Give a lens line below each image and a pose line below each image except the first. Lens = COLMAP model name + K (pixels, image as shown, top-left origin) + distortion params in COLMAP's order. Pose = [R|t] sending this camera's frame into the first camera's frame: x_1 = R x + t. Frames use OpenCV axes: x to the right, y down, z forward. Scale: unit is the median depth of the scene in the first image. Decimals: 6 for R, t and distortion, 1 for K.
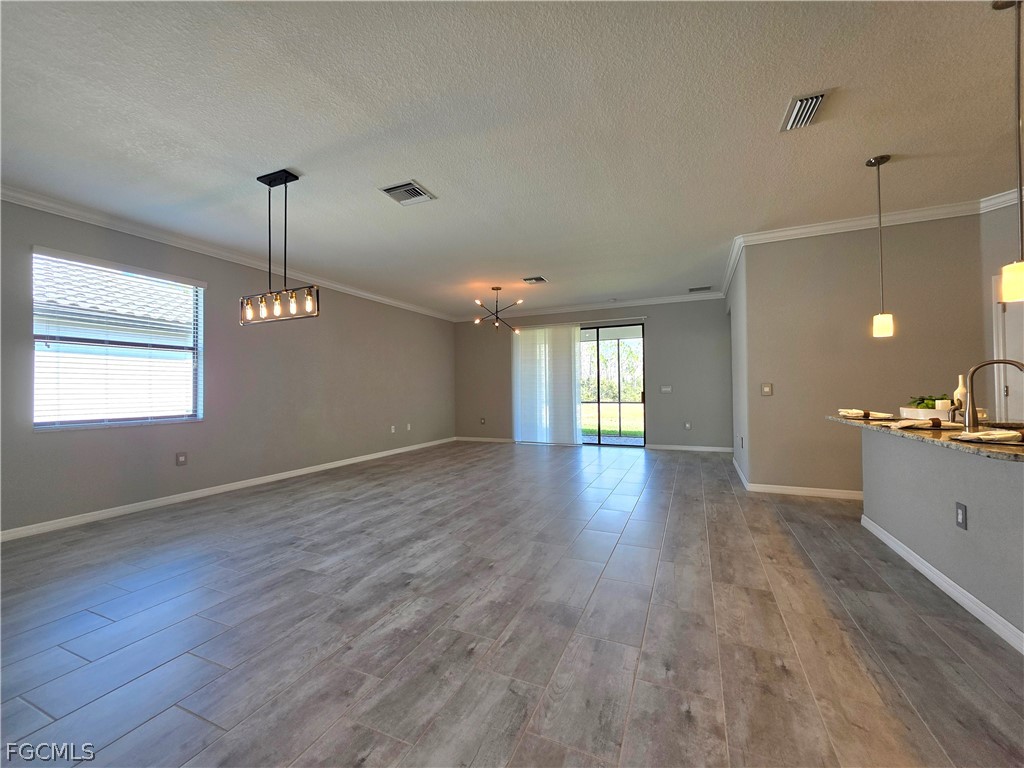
lens RADIAL K [[411.8, 0, 511.5], [0, 411.8, 381.1], [0, 0, 1]] dist [0.003005, -0.000111]
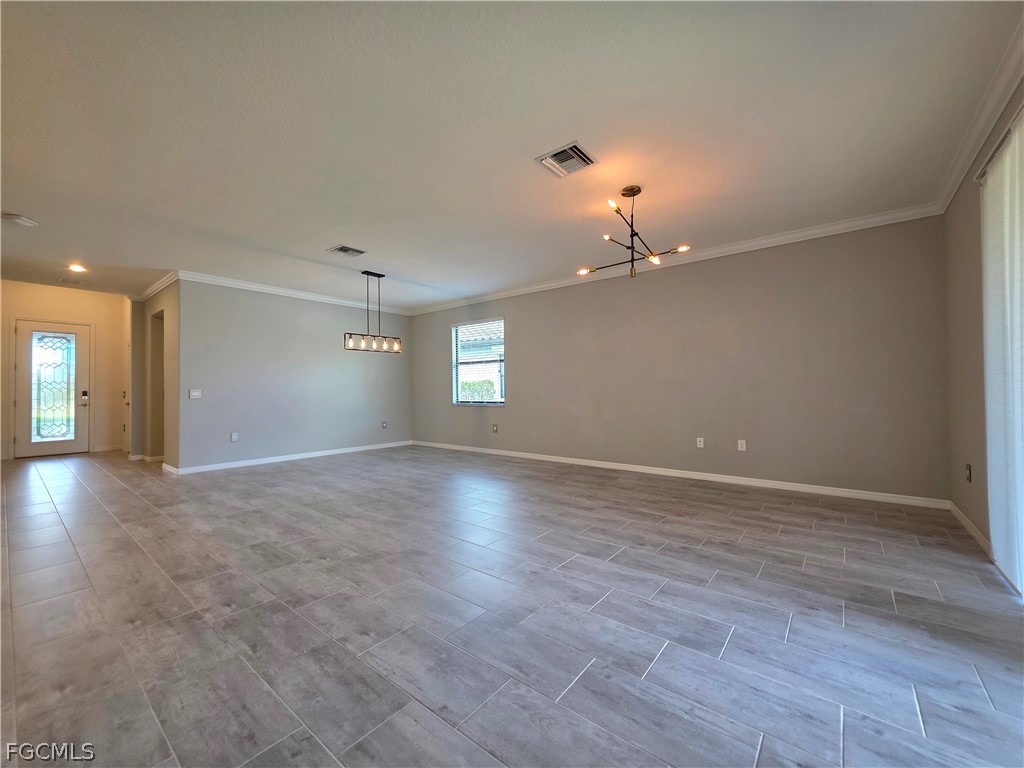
lens RADIAL K [[411.8, 0, 512.8], [0, 411.8, 383.6], [0, 0, 1]] dist [0.003005, -0.000111]
pose [[-0.259158, 0.002246, -0.965832, 0.921565], [0.033755, 0.999407, -0.006733, 0.027565], [0.965245, -0.034347, -0.259080, 1.800155]]
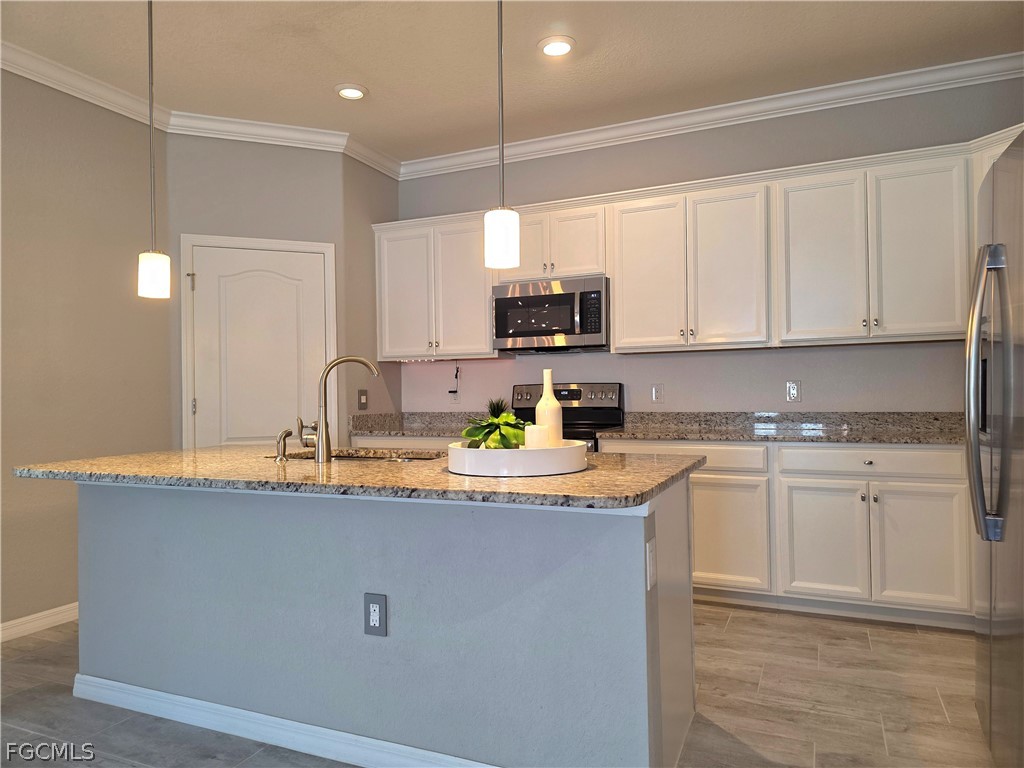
lens RADIAL K [[682.9, 0, 514.3], [0, 682.9, 386.7], [0, 0, 1]] dist [0.059748, -0.053362]
pose [[0.001406, 0.019962, 0.999800, 0.057524], [-0.005534, 0.999786, -0.019954, 0.011041], [-0.999984, -0.005505, 0.001516, 0.469255]]
